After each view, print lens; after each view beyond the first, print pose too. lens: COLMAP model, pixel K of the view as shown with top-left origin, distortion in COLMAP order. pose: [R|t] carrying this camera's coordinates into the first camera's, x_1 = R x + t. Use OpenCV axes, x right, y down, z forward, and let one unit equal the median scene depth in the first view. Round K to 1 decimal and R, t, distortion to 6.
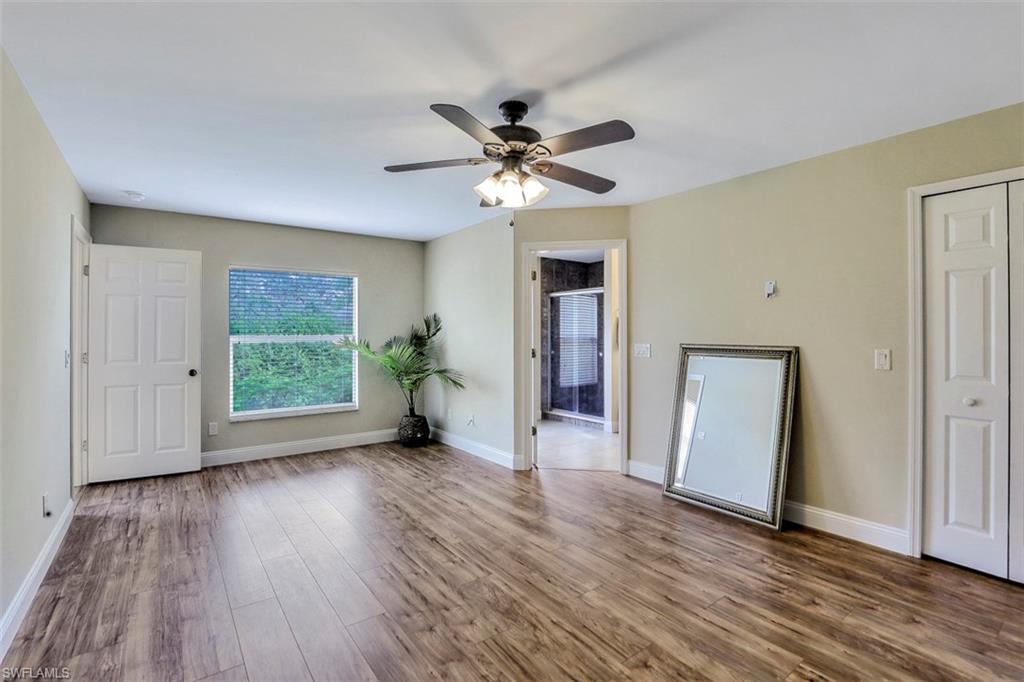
lens RADIAL K [[468.1, 0, 516.0], [0, 468.1, 332.0], [0, 0, 1]] dist [-0.037359, 0.008443]
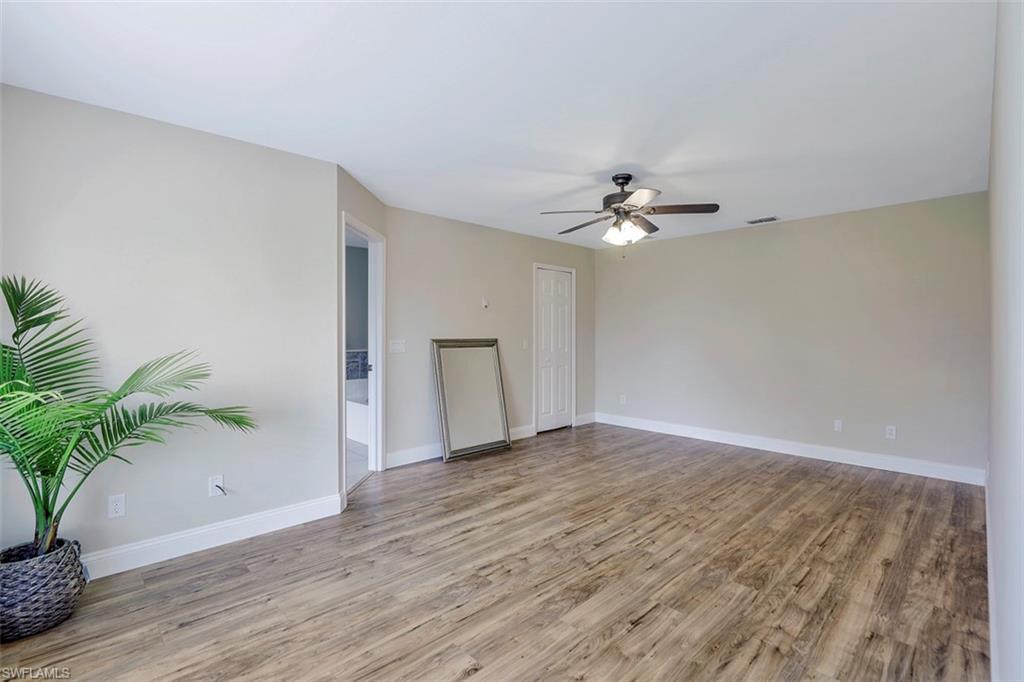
lens RADIAL K [[468.1, 0, 516.0], [0, 468.1, 332.0], [0, 0, 1]] dist [-0.037359, 0.008443]
pose [[-0.121247, -0.001410, 0.992621, -1.246792], [-0.004430, 0.999990, 0.000879, 0.013614], [-0.992613, -0.004291, -0.121252, 1.332618]]
